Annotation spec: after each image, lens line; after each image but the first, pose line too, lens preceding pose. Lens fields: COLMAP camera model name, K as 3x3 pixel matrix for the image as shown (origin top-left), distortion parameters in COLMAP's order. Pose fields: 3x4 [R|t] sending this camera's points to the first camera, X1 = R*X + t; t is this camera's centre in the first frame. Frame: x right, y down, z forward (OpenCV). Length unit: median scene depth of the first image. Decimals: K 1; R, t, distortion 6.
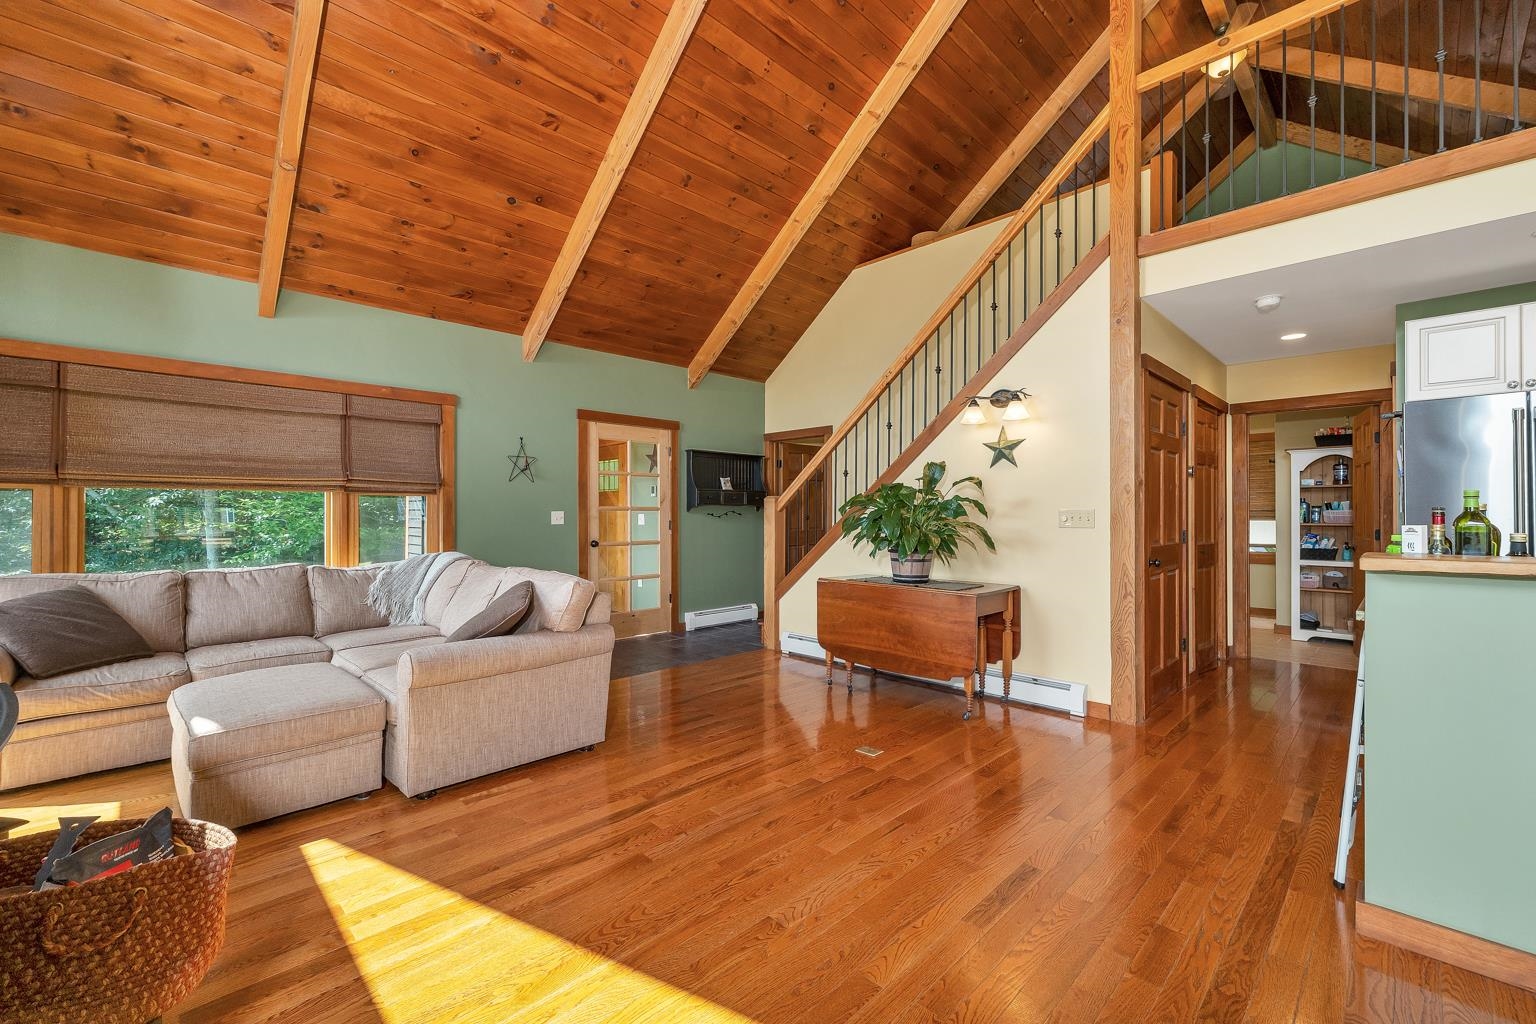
lens RADIAL K [[648.2, 0, 775.6], [0, 648.2, 522.8], [0, 0, 1]] dist [0.000149, 0.000051]
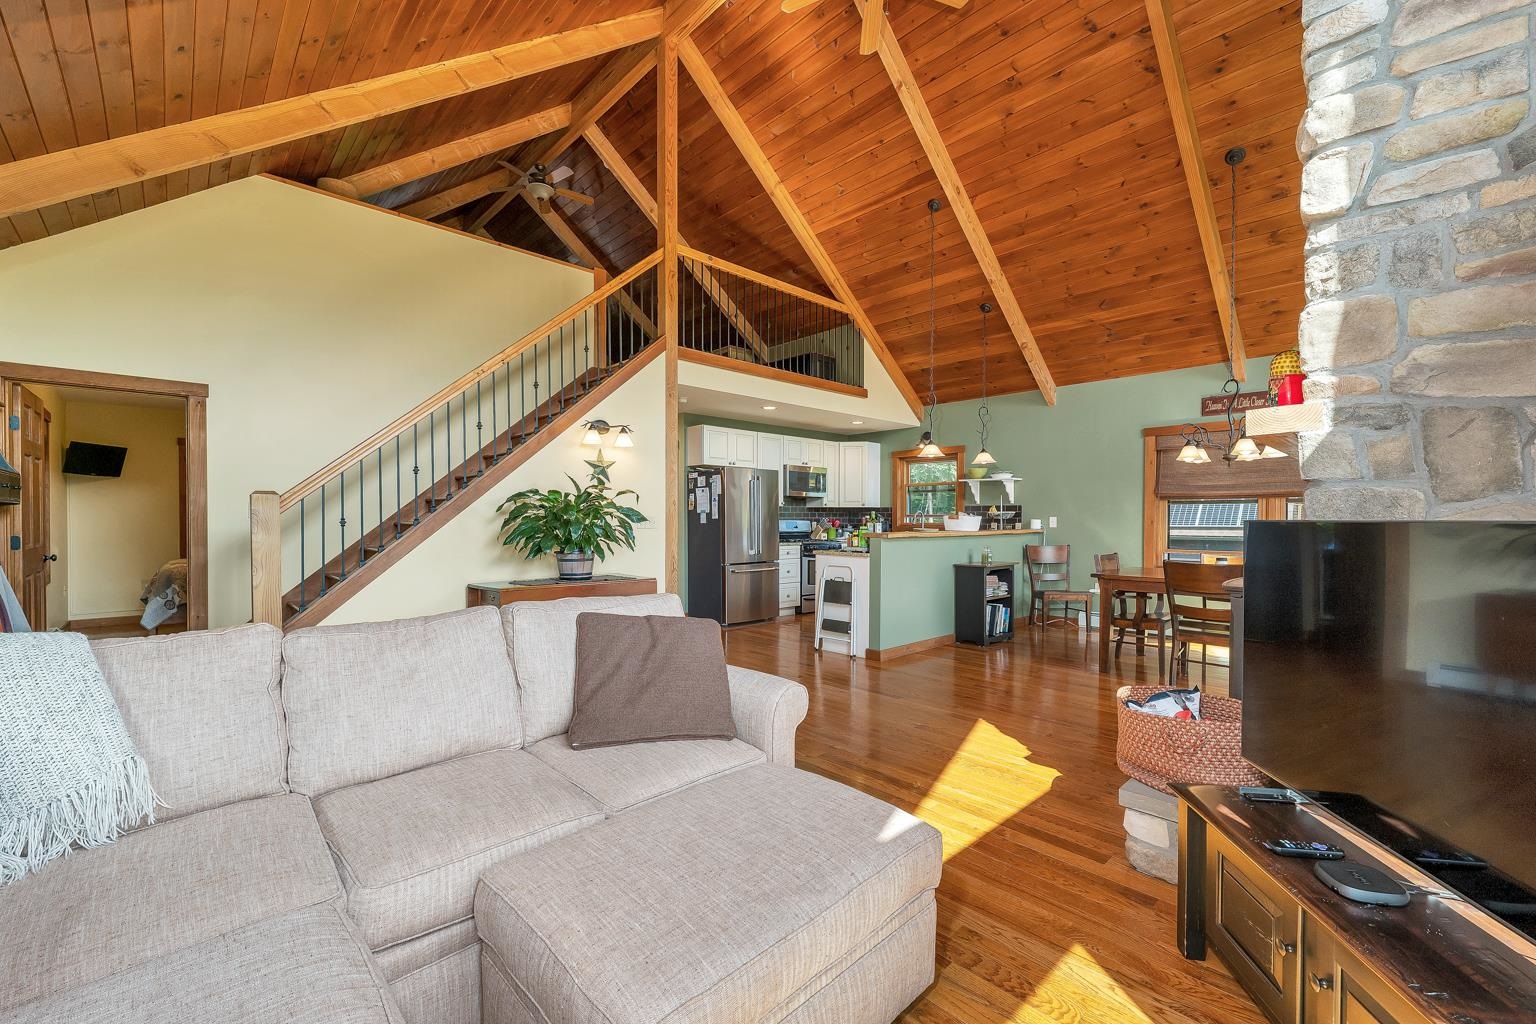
lens RADIAL K [[648.2, 0, 775.6], [0, 648.2, 522.8], [0, 0, 1]] dist [0.000149, 0.000051]
pose [[0.038276, -0.001974, 0.999265, -1.006986], [0.011708, 0.999930, 0.001527, -0.003990], [-0.999199, 0.011641, 0.038296, 0.686908]]
